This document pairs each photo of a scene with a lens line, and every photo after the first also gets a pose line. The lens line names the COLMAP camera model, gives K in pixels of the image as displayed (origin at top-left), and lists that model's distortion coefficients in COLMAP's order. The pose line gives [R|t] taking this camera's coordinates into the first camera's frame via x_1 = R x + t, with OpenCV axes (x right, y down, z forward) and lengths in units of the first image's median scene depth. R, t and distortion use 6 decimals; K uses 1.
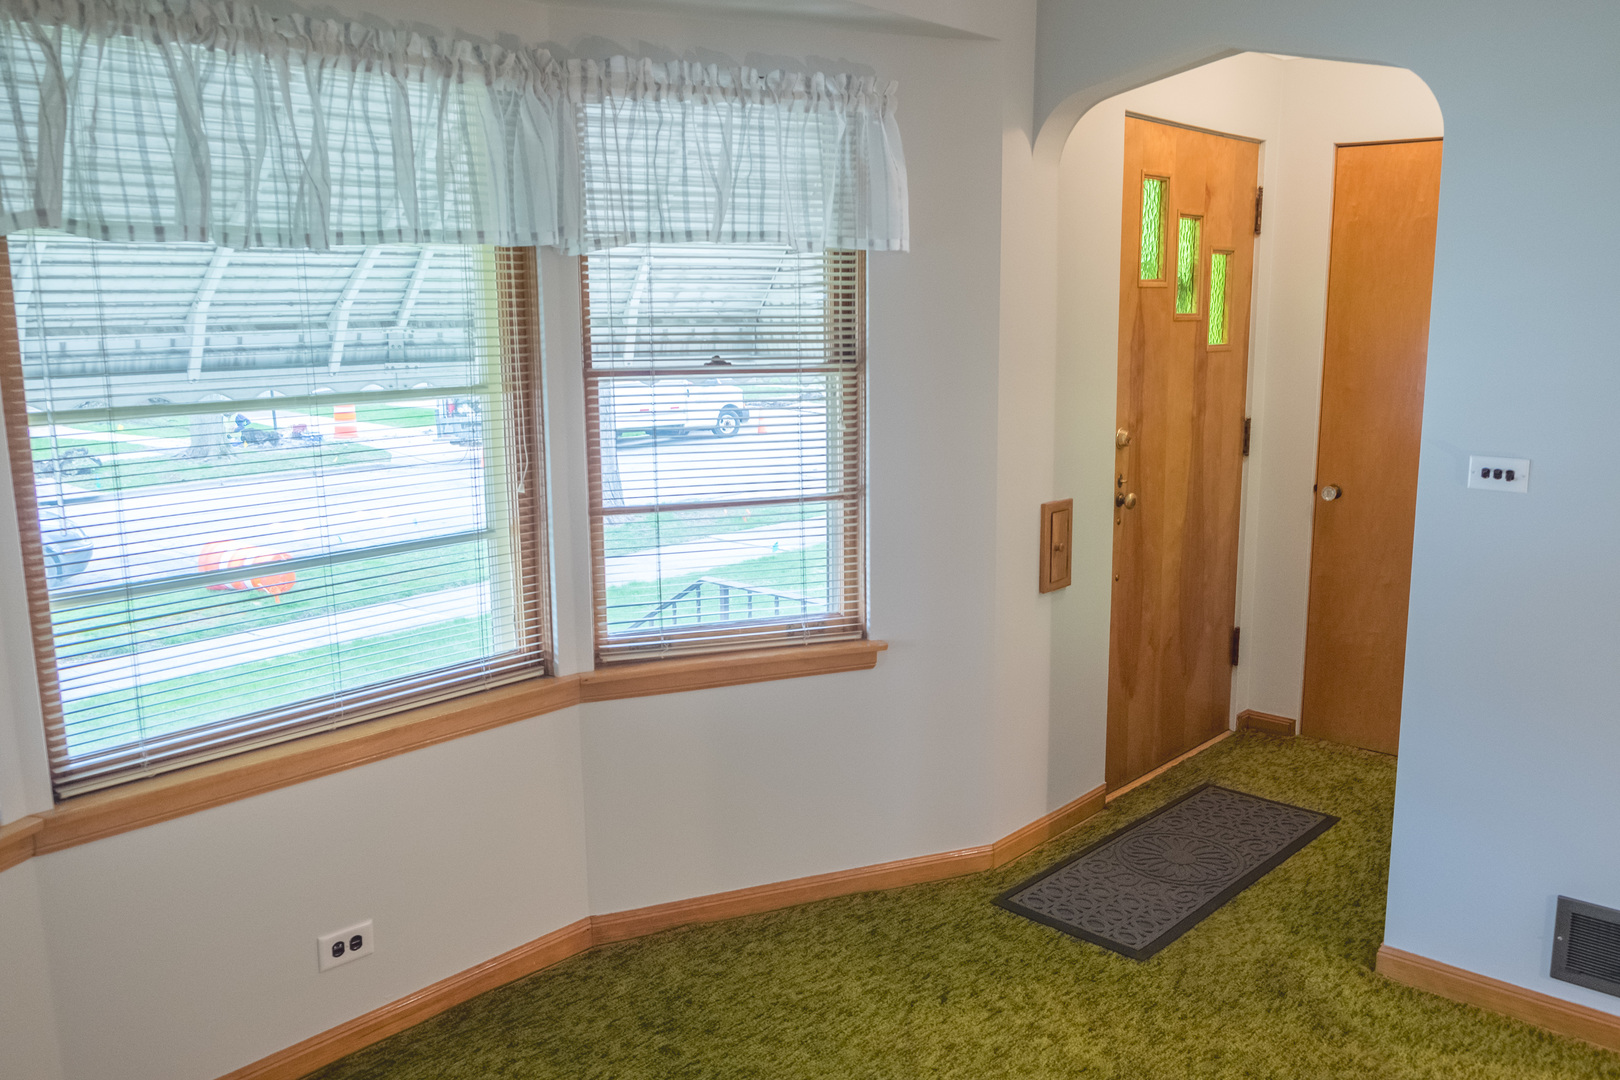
lens RADIAL K [[1311.2, 0, 813.8], [0, 1311.2, 541.8], [0, 0, 1]] dist [-0.041369, 0.027771]
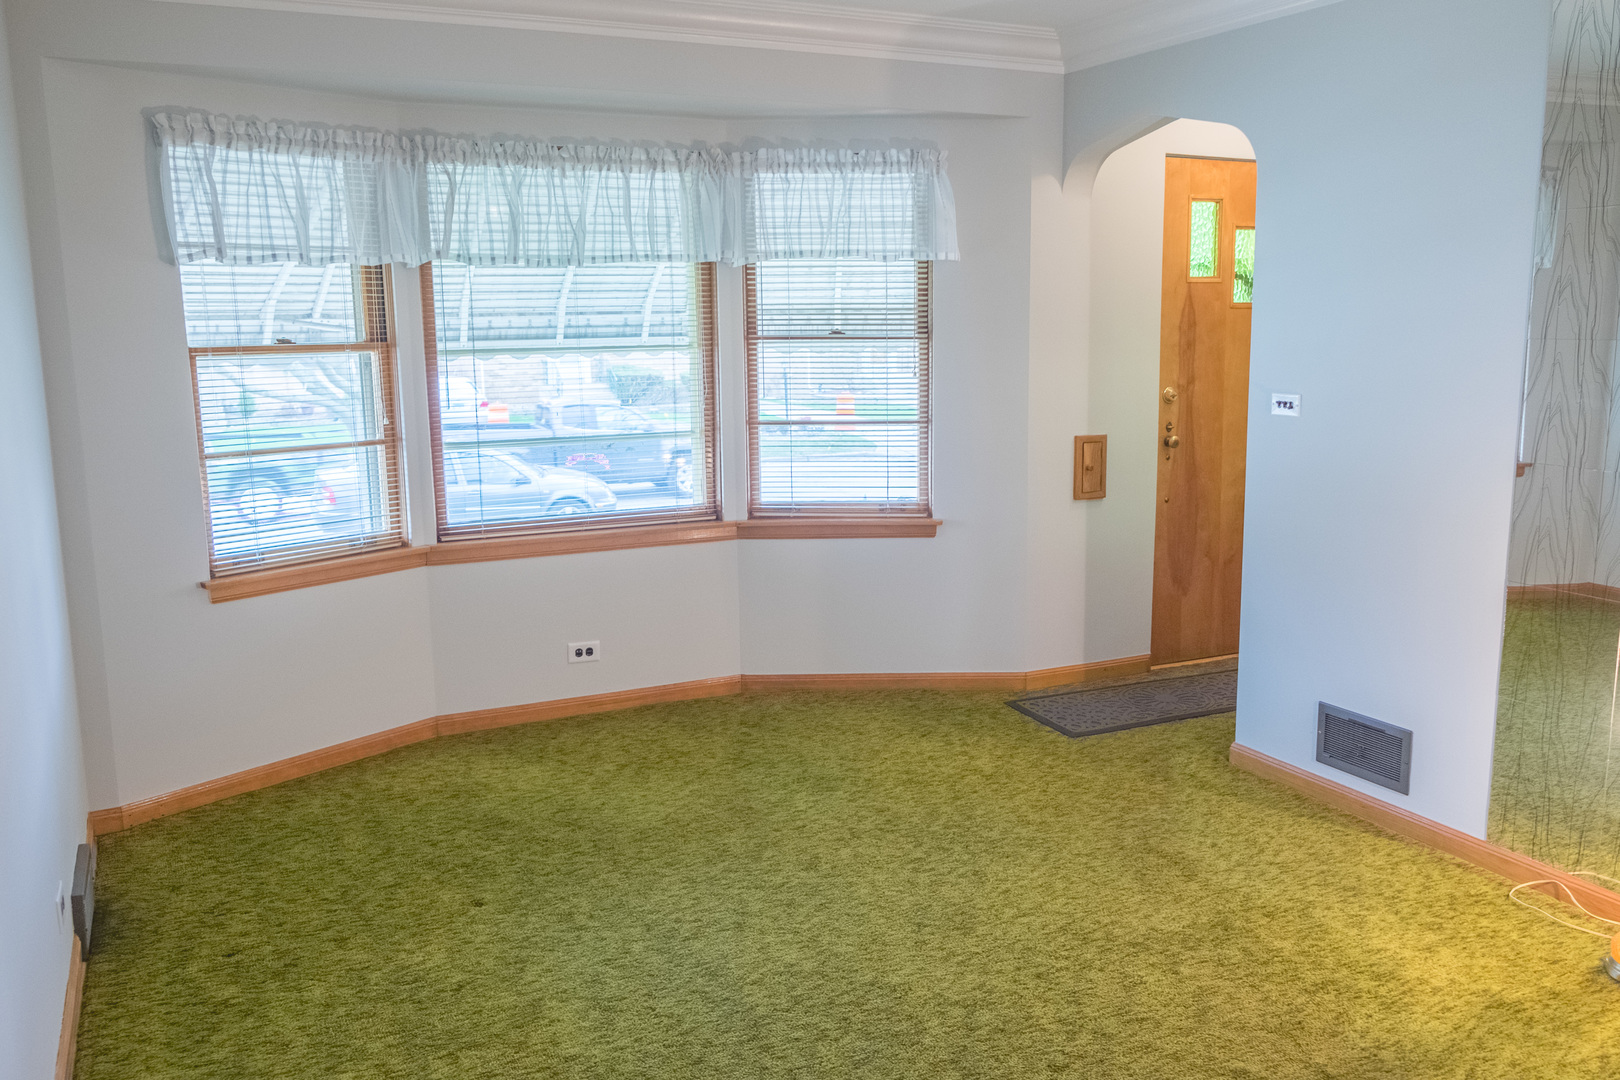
lens RADIAL K [[1311.2, 0, 805.9], [0, 1311.2, 542.7], [0, 0, 1]] dist [-0.041369, 0.027771]
pose [[0.923258, 0.061372, -0.379247, 0.516717], [-0.063266, 0.997969, 0.007480, 0.108710], [0.378935, 0.017087, 0.925265, -0.482255]]
